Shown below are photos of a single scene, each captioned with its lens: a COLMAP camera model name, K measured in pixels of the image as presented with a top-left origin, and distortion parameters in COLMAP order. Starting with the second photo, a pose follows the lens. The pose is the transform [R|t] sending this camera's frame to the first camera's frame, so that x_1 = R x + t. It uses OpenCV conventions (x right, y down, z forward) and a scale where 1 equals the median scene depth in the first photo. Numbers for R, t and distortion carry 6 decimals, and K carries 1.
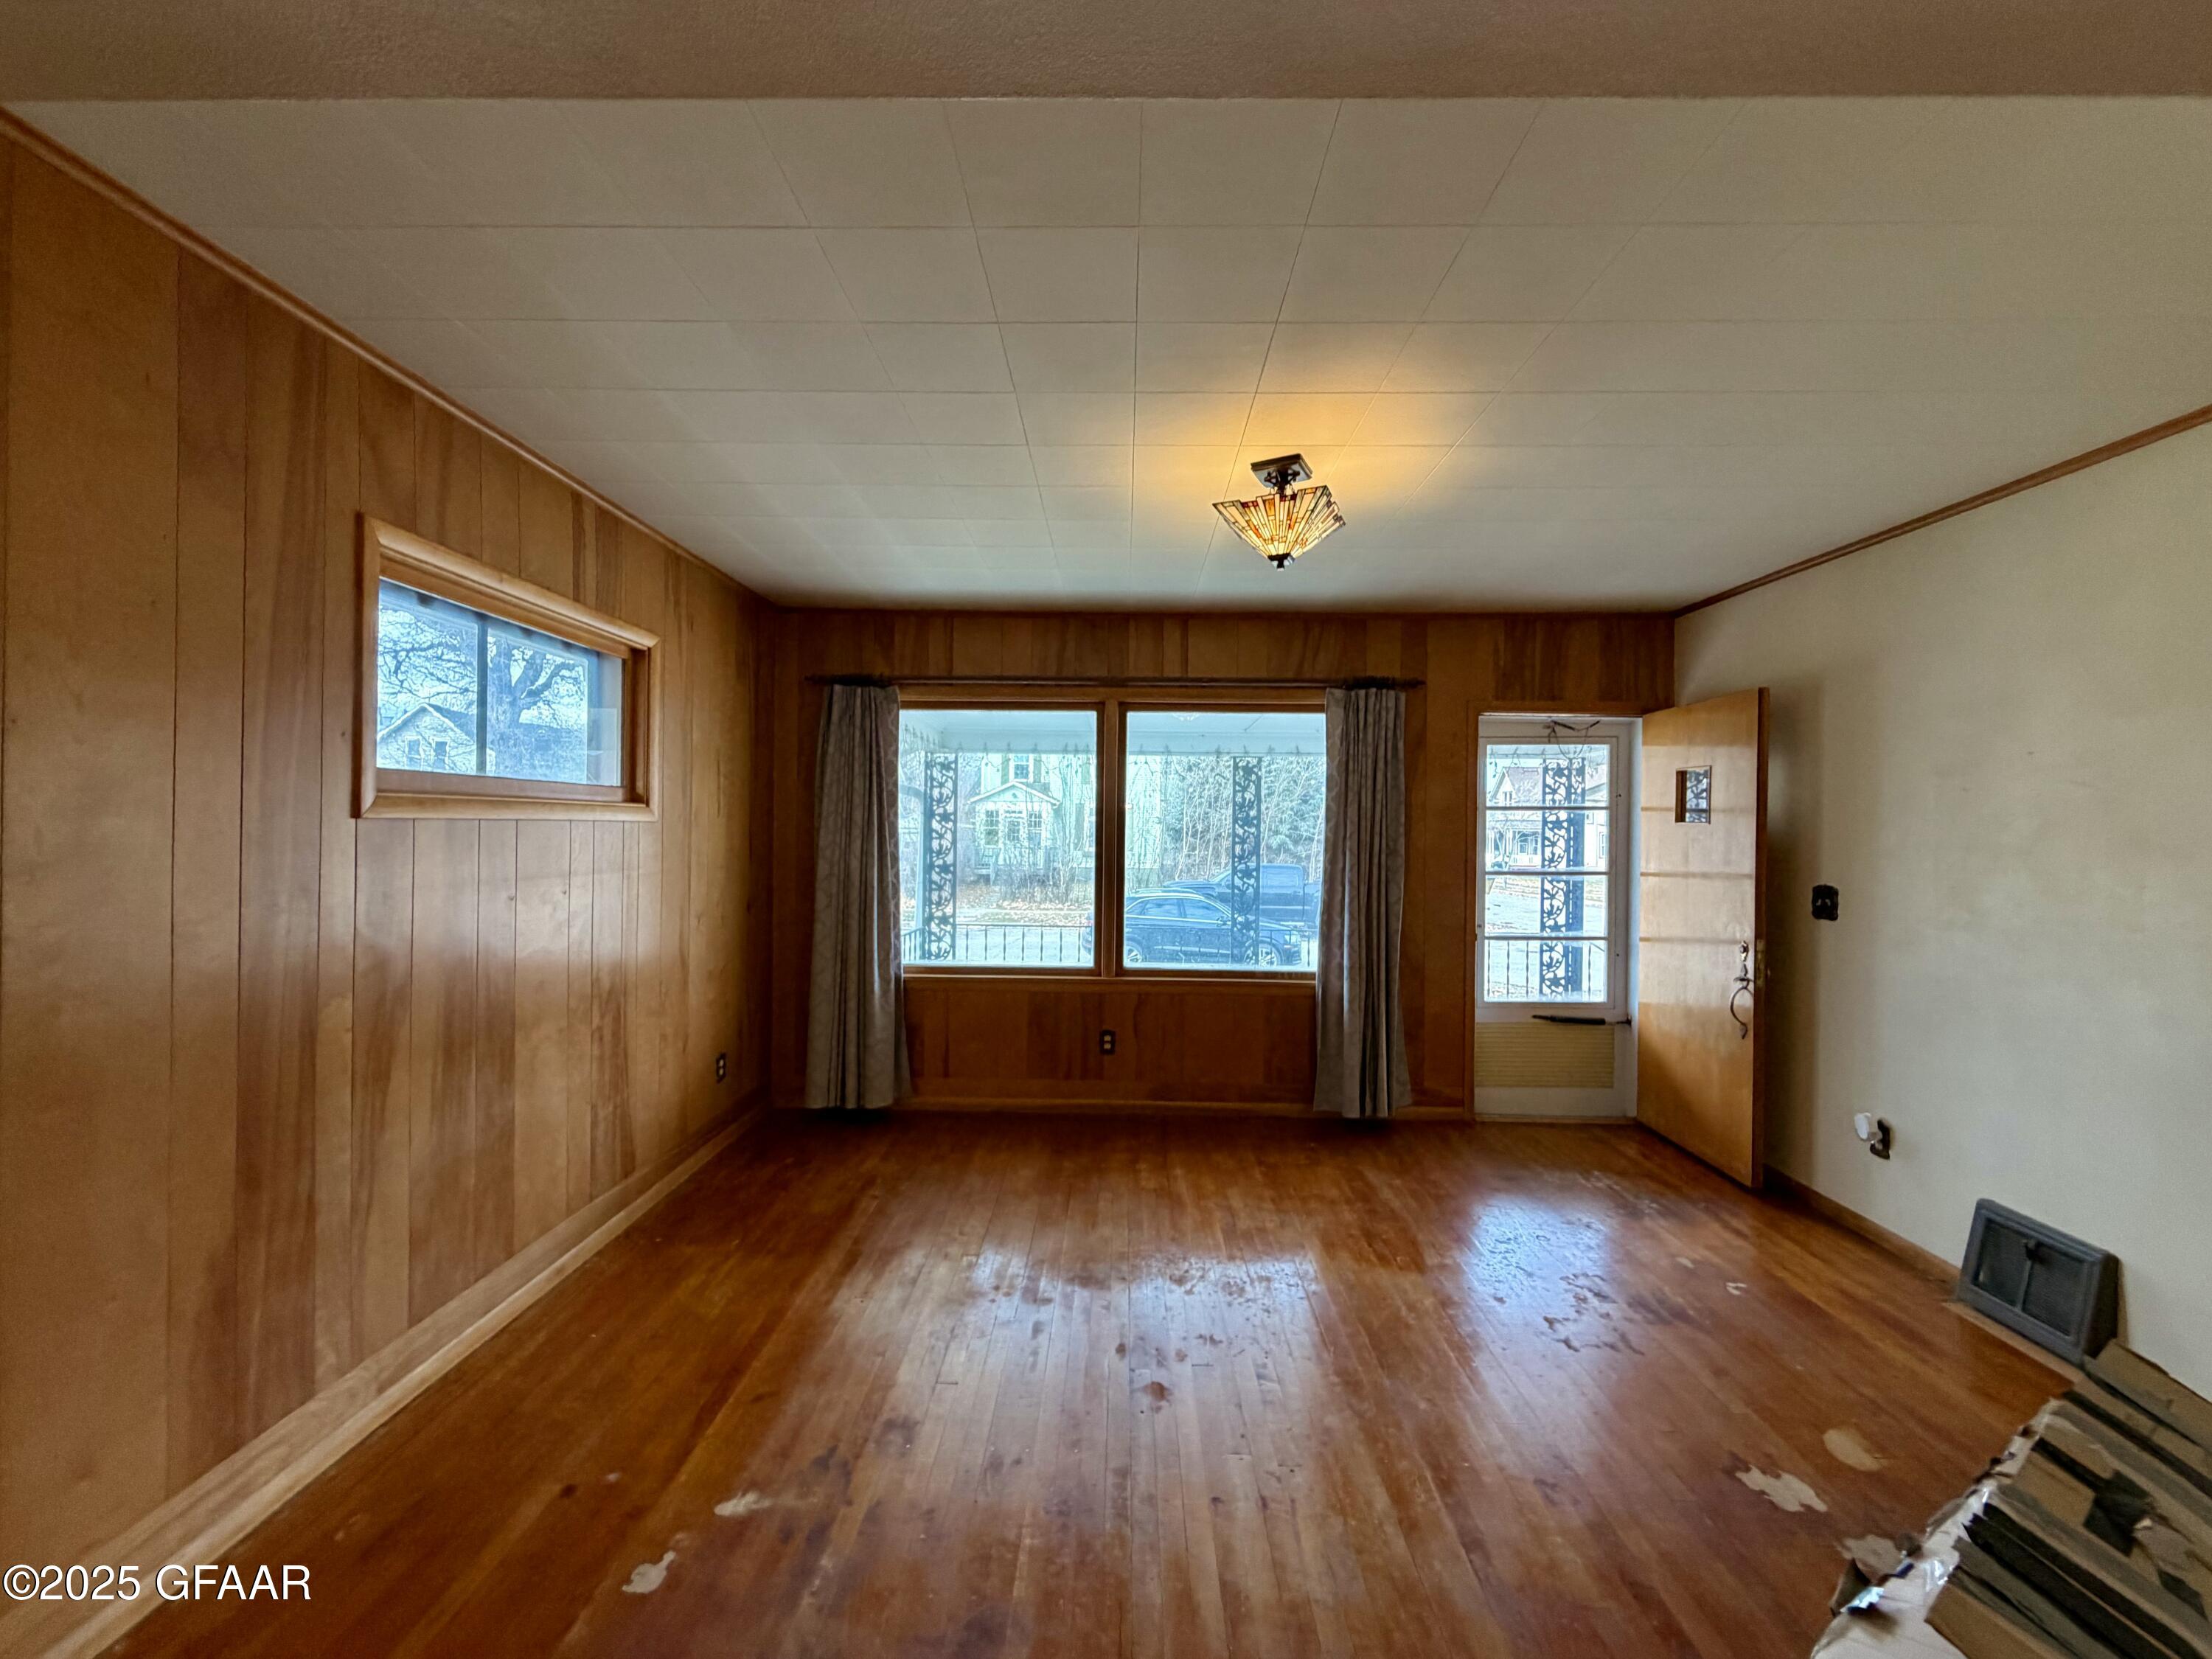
lens RADIAL K [[880.5, 0, 1119.1], [0, 880.5, 821.3], [0, 0, 1]] dist [0.001585, 0.000618]
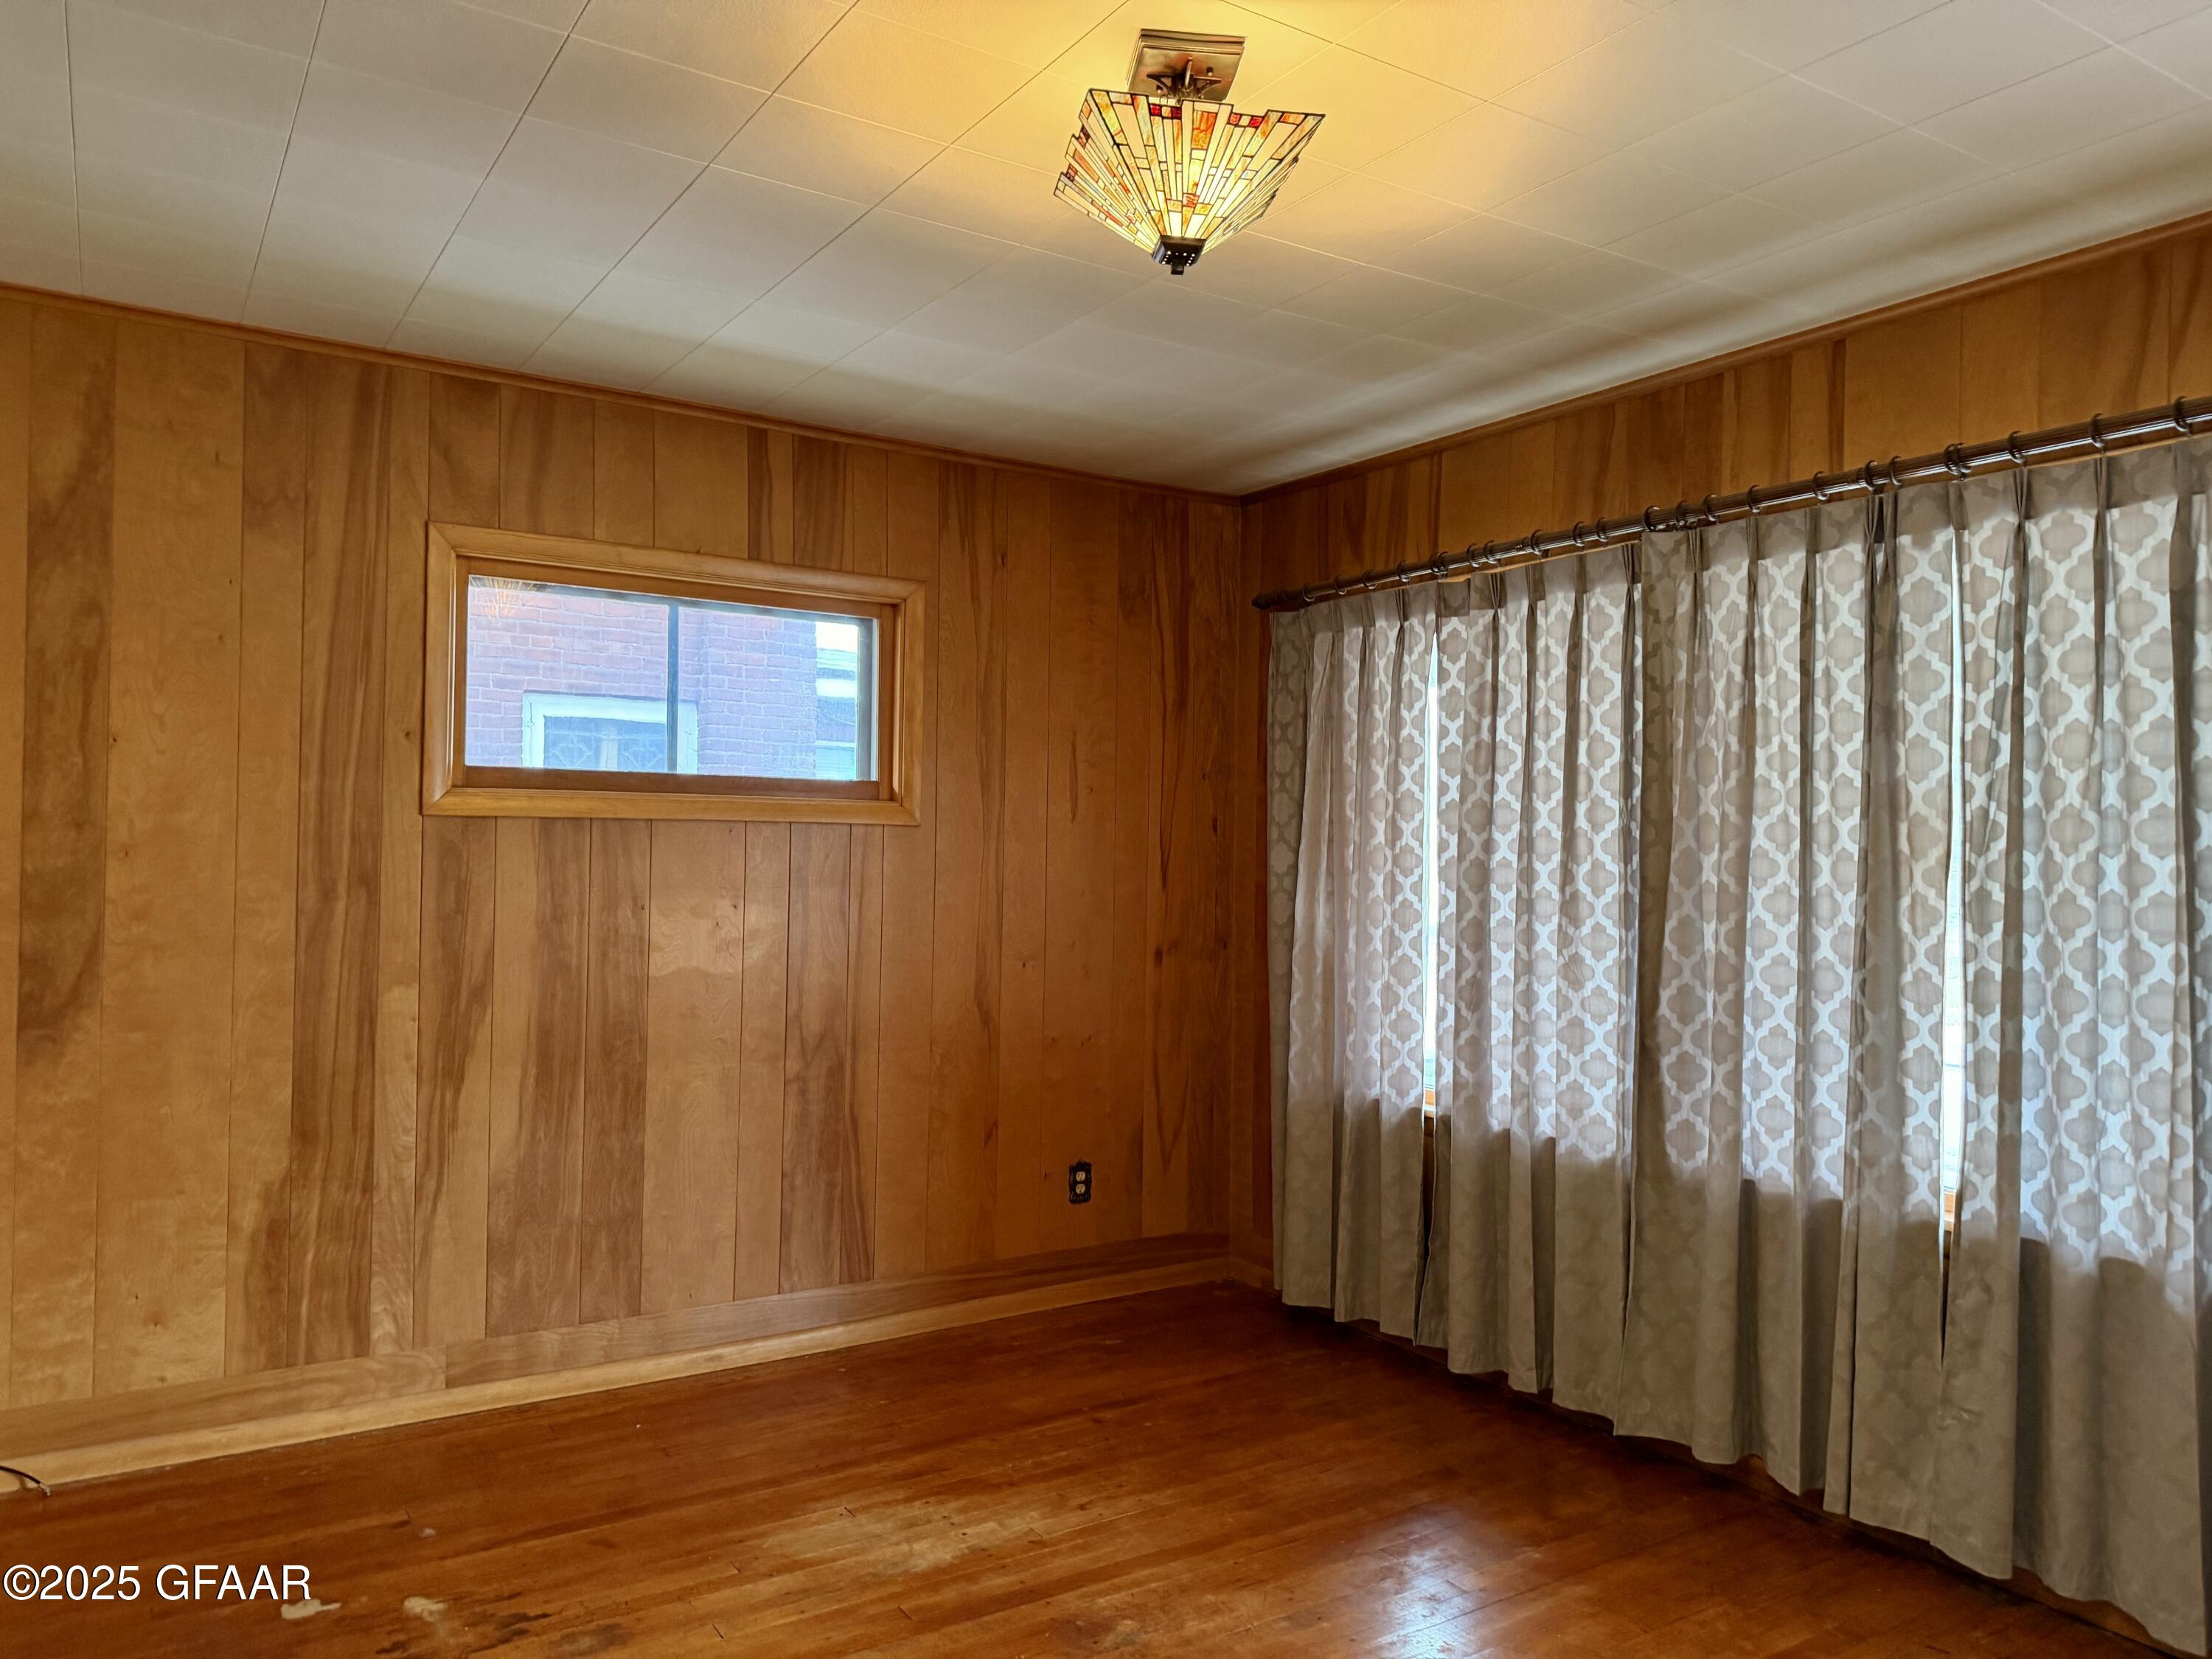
lens RADIAL K [[1563.7, 0, 1111.3], [0, 1563.7, 826.1], [0, 0, 1]] dist [0.065365, -0.075700]
pose [[0.558861, -0.015882, -0.829109, 1.147800], [-0.003059, 0.999770, -0.021213, 0.047201], [0.829256, 0.014391, 0.558684, 0.640320]]
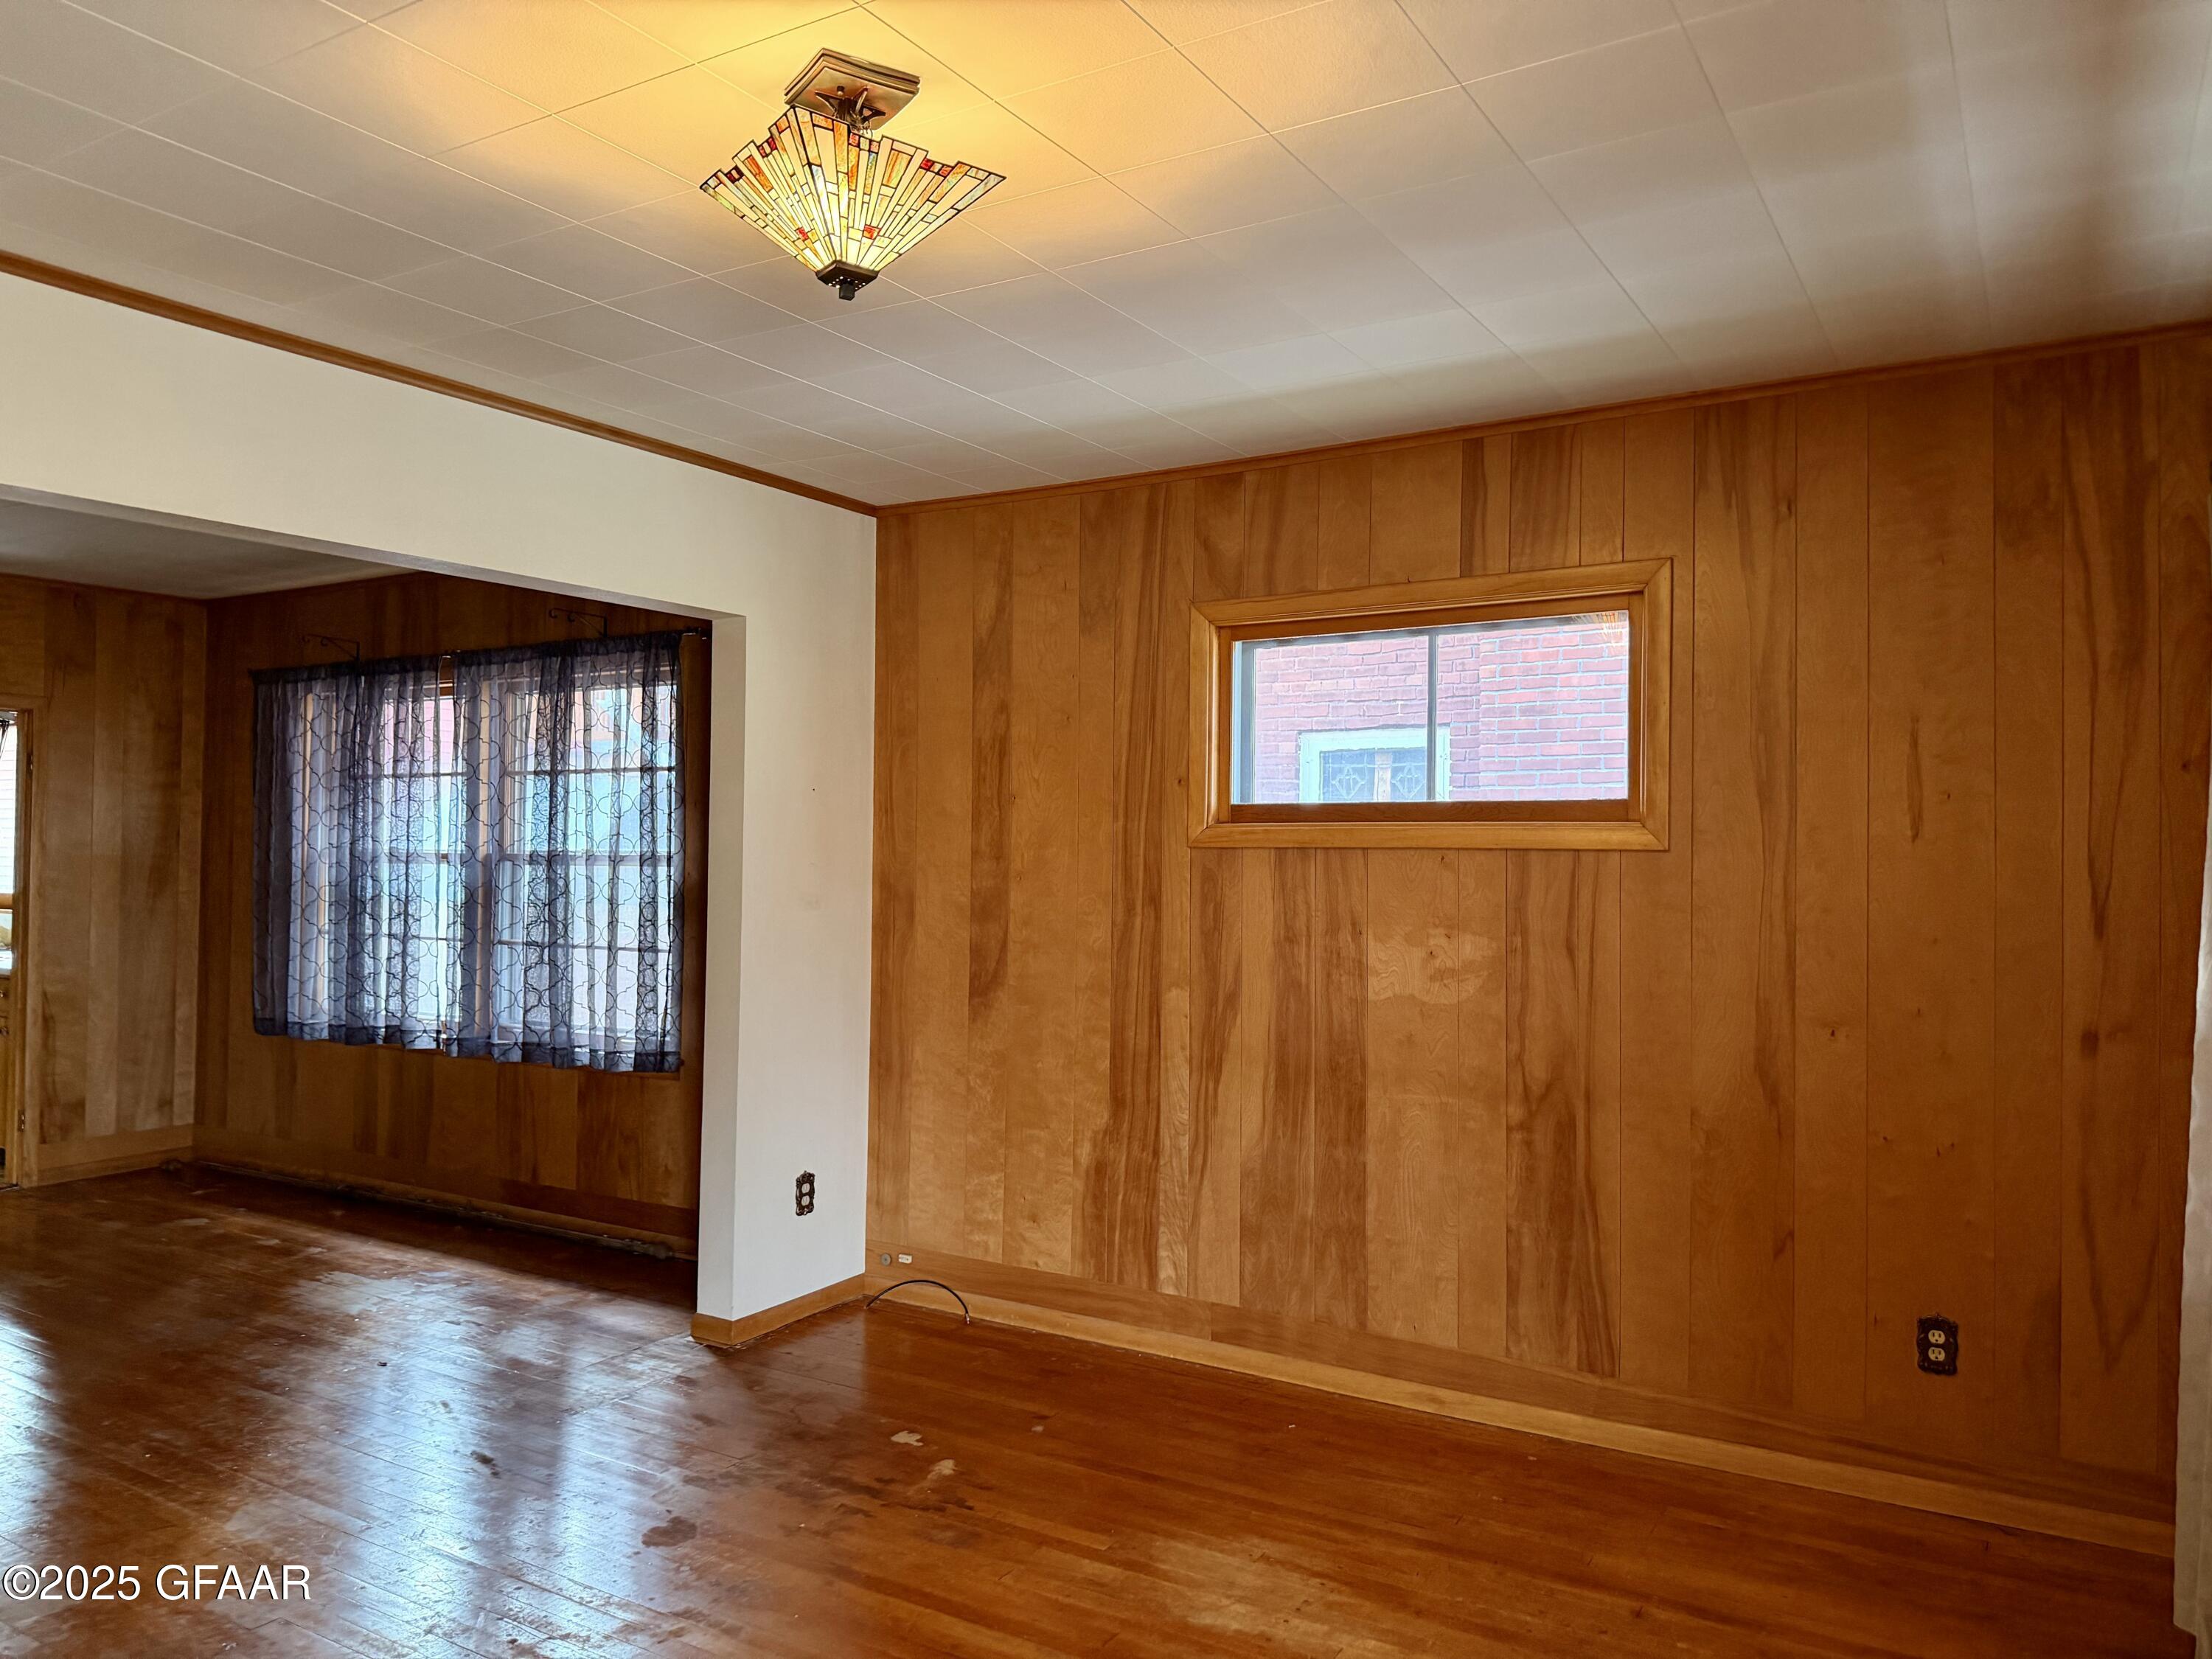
lens RADIAL K [[1563.7, 0, 1098.8], [0, 1563.7, 810.7], [0, 0, 1]] dist [0.065365, -0.075700]
pose [[-0.520529, -0.041683, -0.852826, 1.104651], [-0.010970, 0.999052, -0.042135, 0.040069], [0.853773, -0.012577, -0.520493, 2.066541]]
